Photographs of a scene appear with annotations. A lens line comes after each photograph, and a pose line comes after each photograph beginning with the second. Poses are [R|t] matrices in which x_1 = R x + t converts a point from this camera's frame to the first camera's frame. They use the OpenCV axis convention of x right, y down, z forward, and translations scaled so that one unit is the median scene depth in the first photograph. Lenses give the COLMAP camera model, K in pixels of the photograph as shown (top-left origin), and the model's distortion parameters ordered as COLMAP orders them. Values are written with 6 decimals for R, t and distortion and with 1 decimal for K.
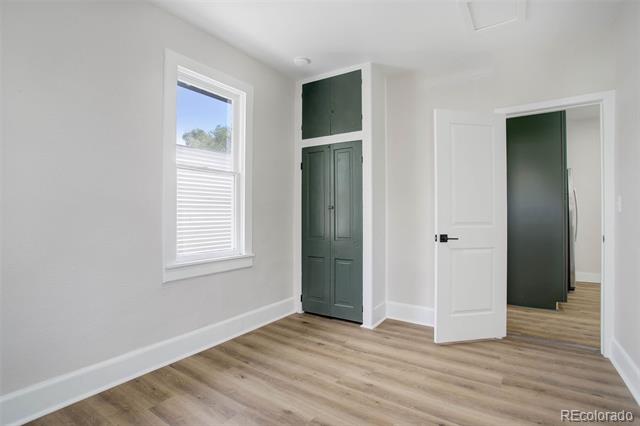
lens RADIAL K [[309.4, 0, 315.5], [0, 309.4, 213.6], [0, 0, 1]] dist [-0.049380, 0.015241]
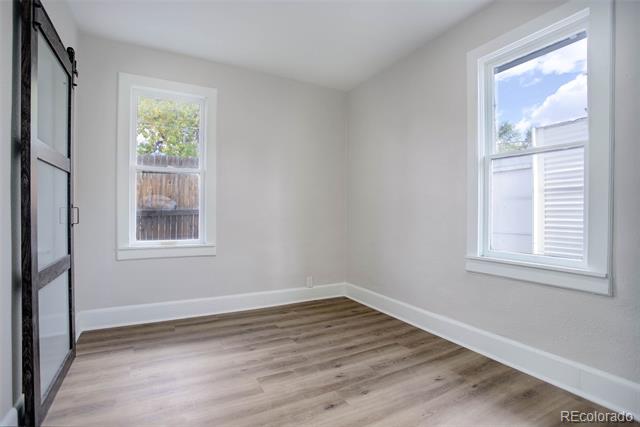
lens RADIAL K [[309.4, 0, 317.8], [0, 309.4, 214.3], [0, 0, 1]] dist [-0.049380, 0.015241]
pose [[-0.461728, -0.005085, -0.887007, 0.757194], [-0.003224, 0.999987, -0.004054, 0.034534], [0.887016, 0.000988, -0.461738, 1.100729]]
